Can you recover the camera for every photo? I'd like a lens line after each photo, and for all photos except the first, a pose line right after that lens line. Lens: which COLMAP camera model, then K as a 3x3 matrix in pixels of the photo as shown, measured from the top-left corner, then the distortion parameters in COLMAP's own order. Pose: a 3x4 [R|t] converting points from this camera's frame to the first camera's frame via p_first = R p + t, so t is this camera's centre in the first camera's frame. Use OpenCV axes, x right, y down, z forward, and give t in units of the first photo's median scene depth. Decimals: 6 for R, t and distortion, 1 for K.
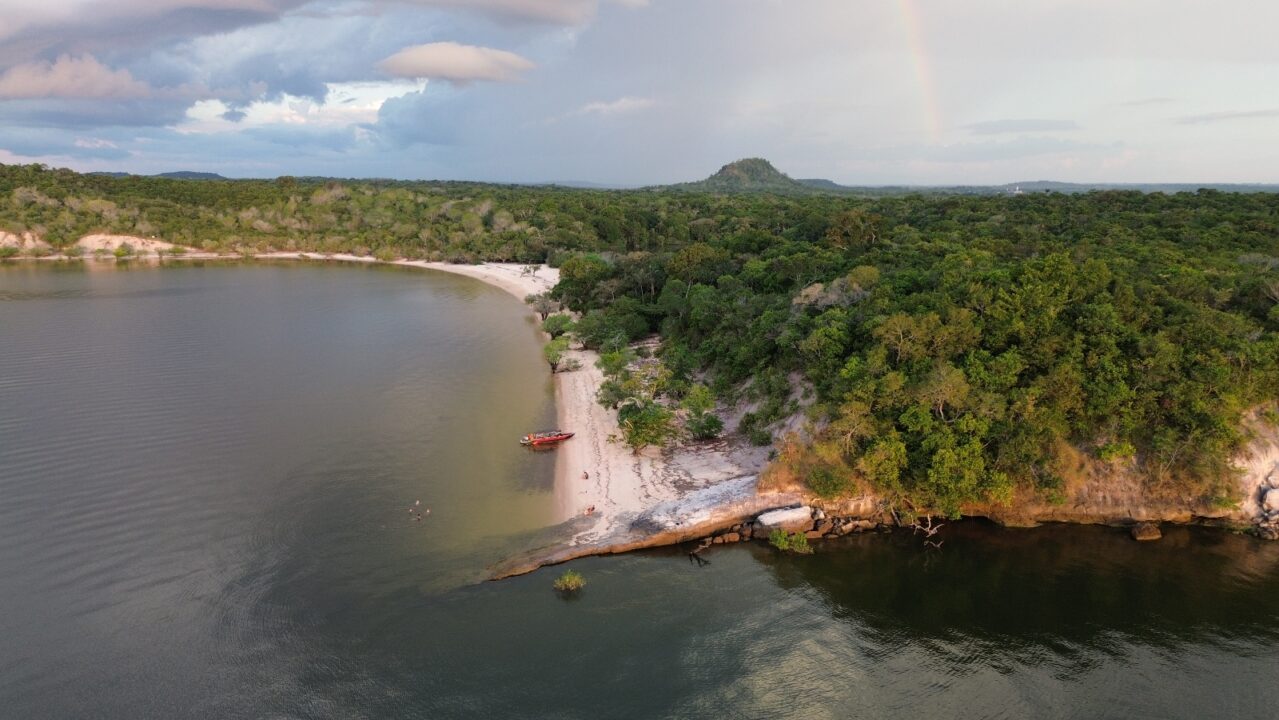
lens RADIAL K [[961.0, 0, 643.0], [0, 961.0, 358.2], [0, 0, 1]] dist [0.058484, -0.012812]
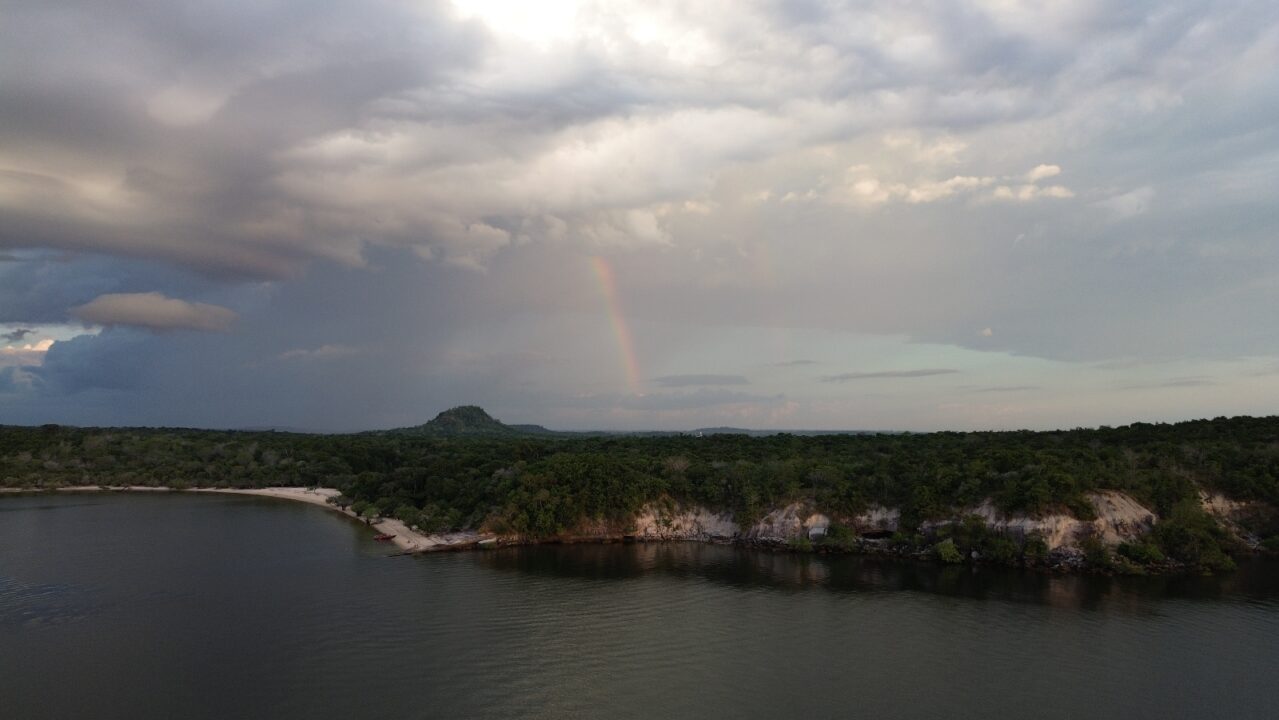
lens RADIAL K [[961.0, 0, 644.7], [0, 961.0, 359.4], [0, 0, 1]] dist [0.058484, -0.012812]
pose [[0.957324, 0.018939, 0.288397, -0.054645], [0.053279, 0.969185, -0.240505, 0.080021], [-0.284065, 0.245606, 0.926814, -0.434822]]
